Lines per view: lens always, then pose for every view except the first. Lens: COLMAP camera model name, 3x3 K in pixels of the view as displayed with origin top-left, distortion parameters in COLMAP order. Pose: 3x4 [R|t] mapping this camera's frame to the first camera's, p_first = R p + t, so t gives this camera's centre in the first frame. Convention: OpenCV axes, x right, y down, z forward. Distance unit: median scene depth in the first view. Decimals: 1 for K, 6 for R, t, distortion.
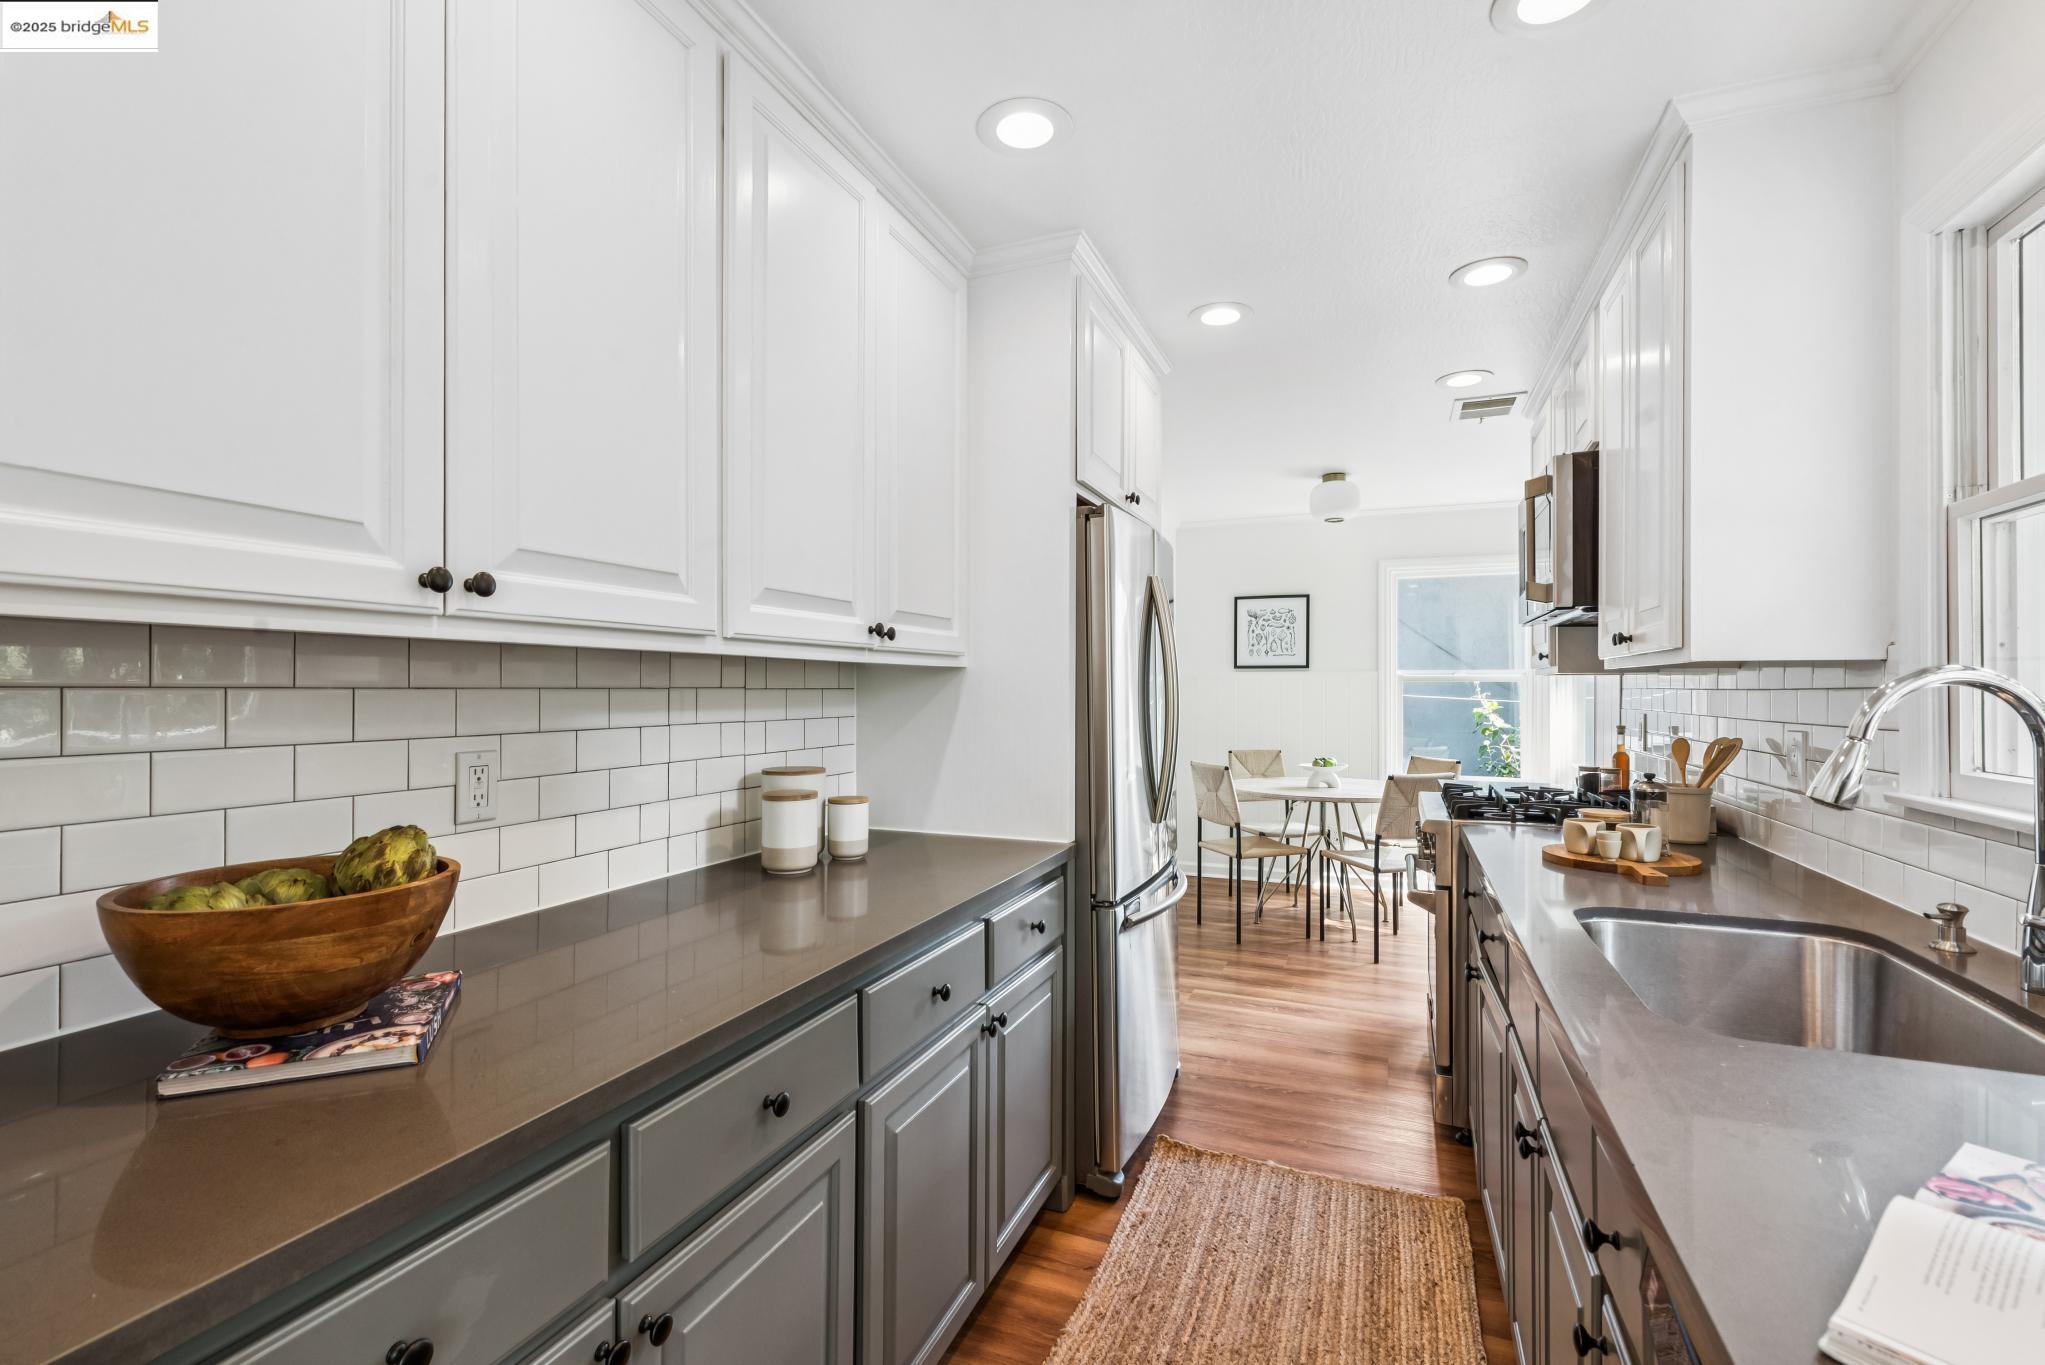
lens RADIAL K [[942.2, 0, 1040.4], [0, 942.2, 693.9], [0, 0, 1]] dist [0.030524, -0.025434]
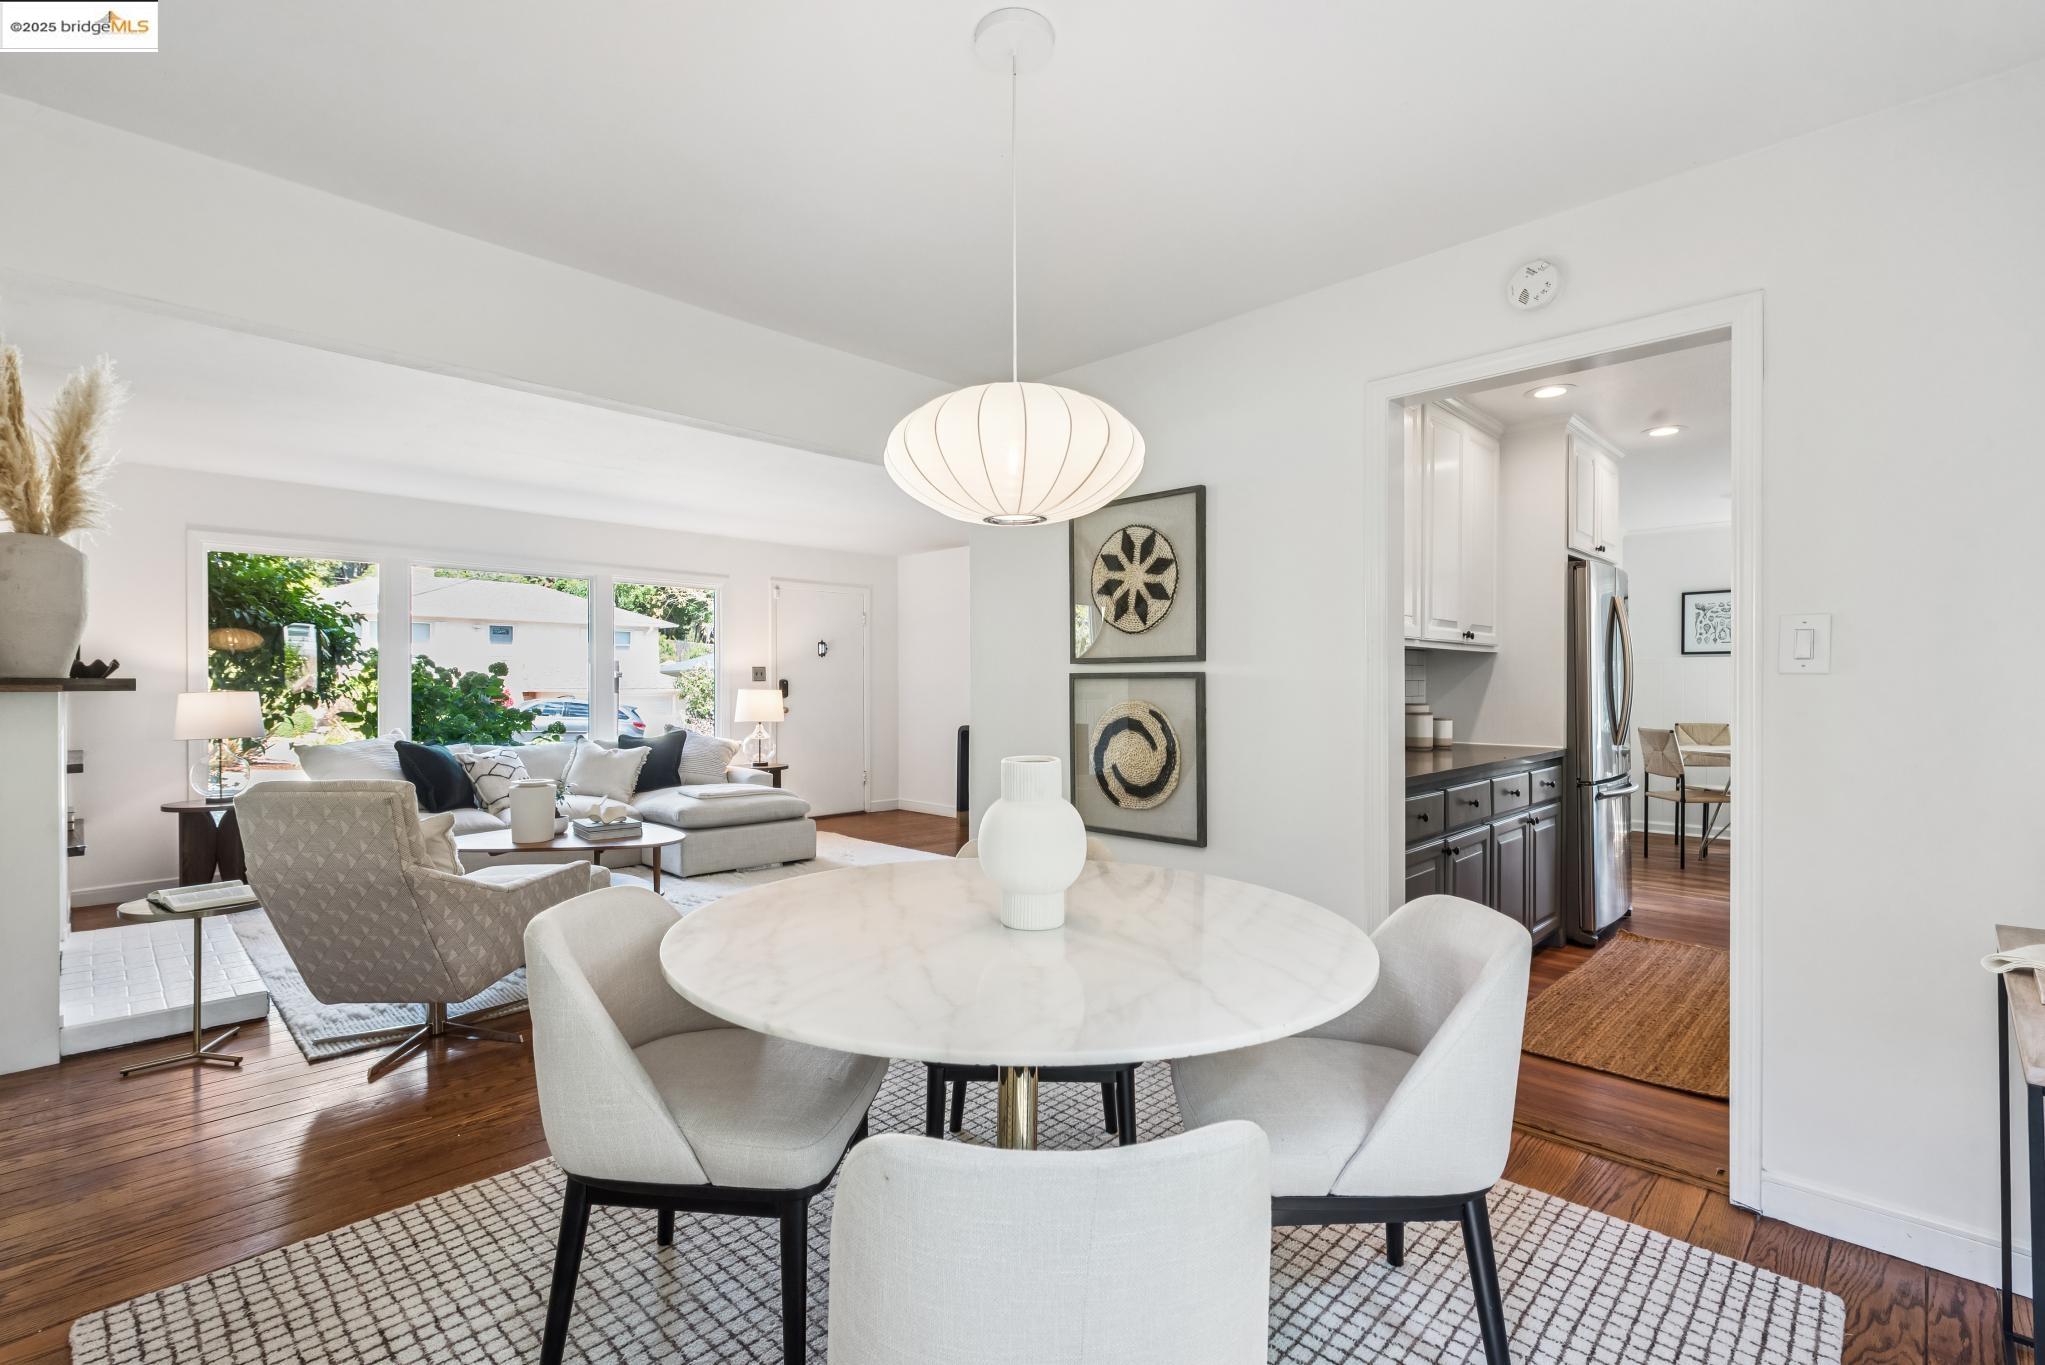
lens RADIAL K [[942.2, 0, 1040.4], [0, 942.2, 693.9], [0, 0, 1]] dist [0.030524, -0.025434]
pose [[0.921571, 0.001835, -0.388204, -0.183370], [0.000162, 0.999987, 0.005112, 0.042354], [0.388209, -0.004774, 0.921559, -1.041739]]
